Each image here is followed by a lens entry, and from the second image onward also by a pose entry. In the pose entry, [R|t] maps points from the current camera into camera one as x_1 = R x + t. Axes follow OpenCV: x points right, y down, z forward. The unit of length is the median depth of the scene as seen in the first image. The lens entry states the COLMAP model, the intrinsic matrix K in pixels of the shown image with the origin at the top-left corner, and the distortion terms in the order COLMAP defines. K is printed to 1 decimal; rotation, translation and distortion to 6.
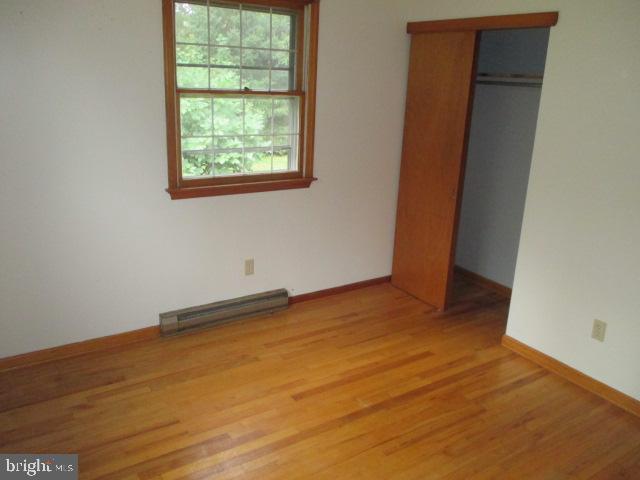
lens RADIAL K [[532.1, 0, 319.2], [0, 532.1, 234.4], [0, 0, 1]] dist [-0.019592, -0.011969]
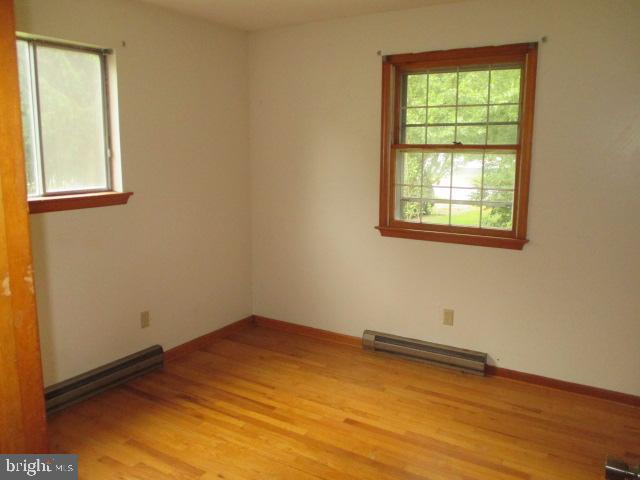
lens RADIAL K [[532.1, 0, 319.2], [0, 532.1, 234.4], [0, 0, 1]] dist [-0.019592, -0.011969]
pose [[0.420764, 0.113691, -0.900018, 0.704595], [-0.241346, 0.970390, 0.009750, -0.044173], [0.874477, 0.213113, 0.435744, 0.336883]]
